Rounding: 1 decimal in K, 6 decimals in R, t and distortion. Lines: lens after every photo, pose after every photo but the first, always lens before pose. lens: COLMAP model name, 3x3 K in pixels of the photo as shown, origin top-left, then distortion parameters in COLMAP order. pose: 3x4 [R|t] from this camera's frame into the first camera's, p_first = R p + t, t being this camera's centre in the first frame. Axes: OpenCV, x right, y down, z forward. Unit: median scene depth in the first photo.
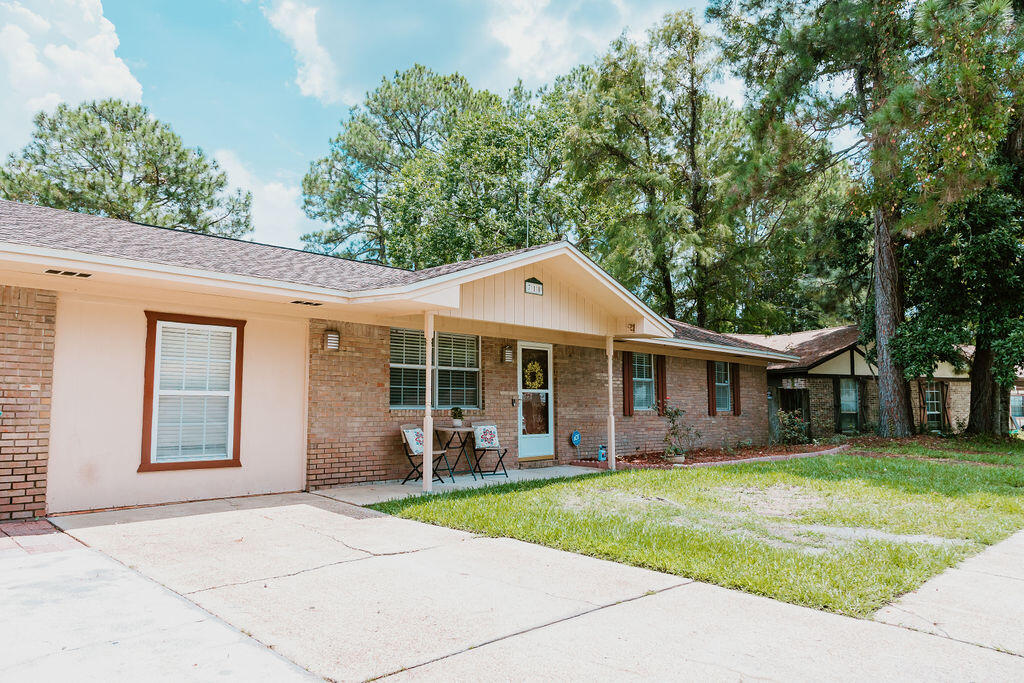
lens RADIAL K [[703.1, 0, 512.0], [0, 703.1, 341.5], [0, 0, 1]] dist [-0.032164, -0.000533]
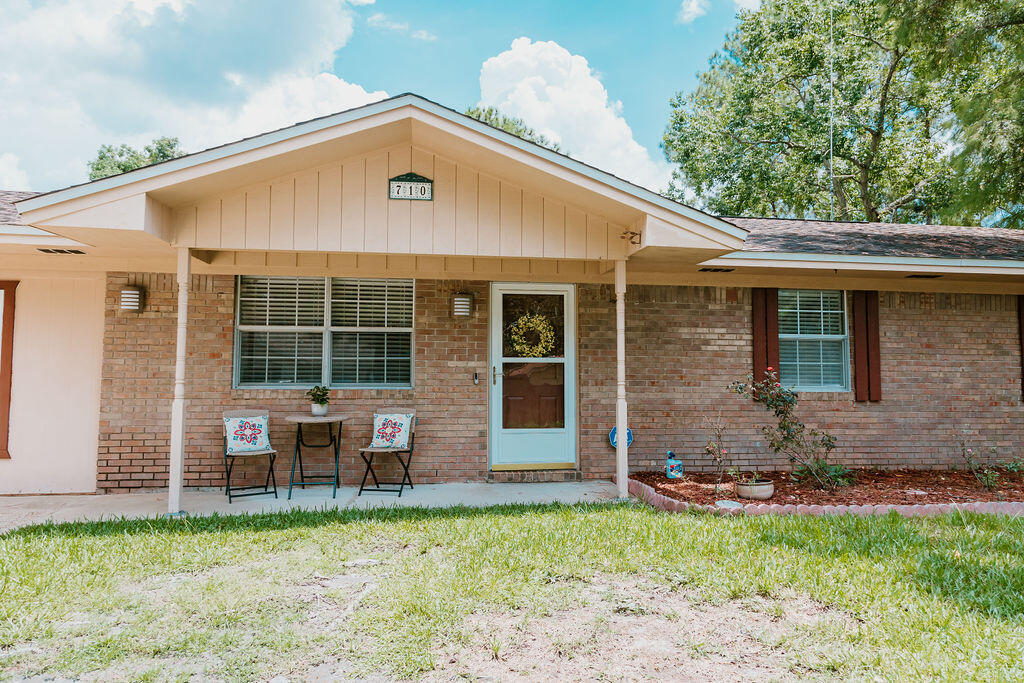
lens RADIAL K [[677.4, 0, 515.4], [0, 677.4, 343.1], [0, 0, 1]] dist [0.008071, -0.002458]
pose [[0.784868, -0.036697, -0.618576, 0.437585], [0.057090, 0.998282, 0.013215, 0.050854], [0.617028, -0.045687, 0.785614, 0.565414]]
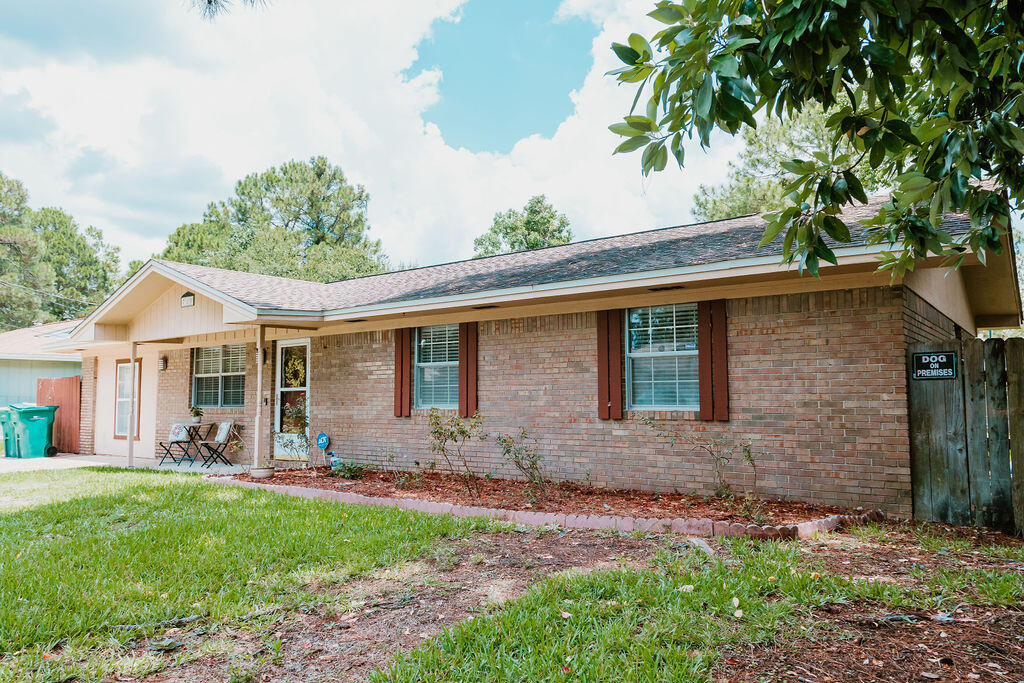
lens RADIAL K [[716.4, 0, 473.0], [0, 716.4, 346.1], [0, 0, 1]] dist [-0.001578, -0.001486]
pose [[0.103110, -0.078295, -0.991584, 1.154379], [0.104820, 0.992202, -0.067444, 0.114827], [0.989132, -0.096983, 0.110513, 1.258752]]
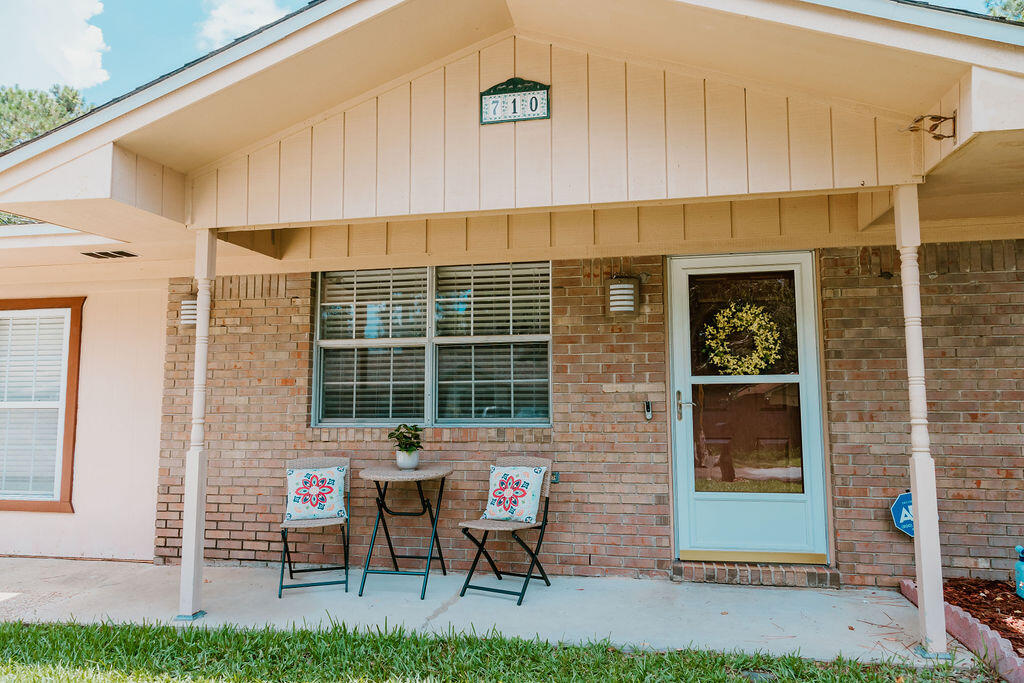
lens RADIAL K [[679.7, 0, 516.4], [0, 679.7, 343.6], [0, 0, 1]] dist [0.012706, -0.004170]
pose [[0.541131, -0.080930, -0.837035, 0.307831], [0.085493, 0.995496, -0.040981, 0.061066], [0.836581, -0.049385, 0.545613, 0.763573]]
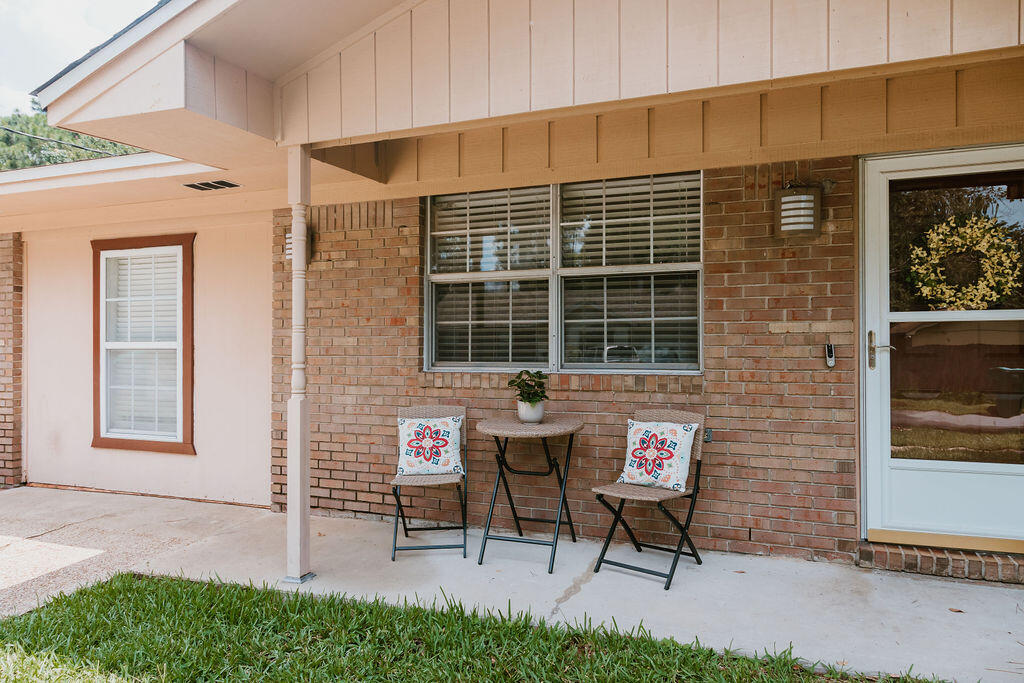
lens RADIAL K [[677.4, 0, 515.4], [0, 677.4, 343.1], [0, 0, 1]] dist [0.008071, -0.002458]
pose [[0.388212, -0.003831, -0.921562, 0.244600], [0.091203, 0.995242, 0.034282, 0.060345], [0.917046, -0.097358, 0.386714, 0.789167]]
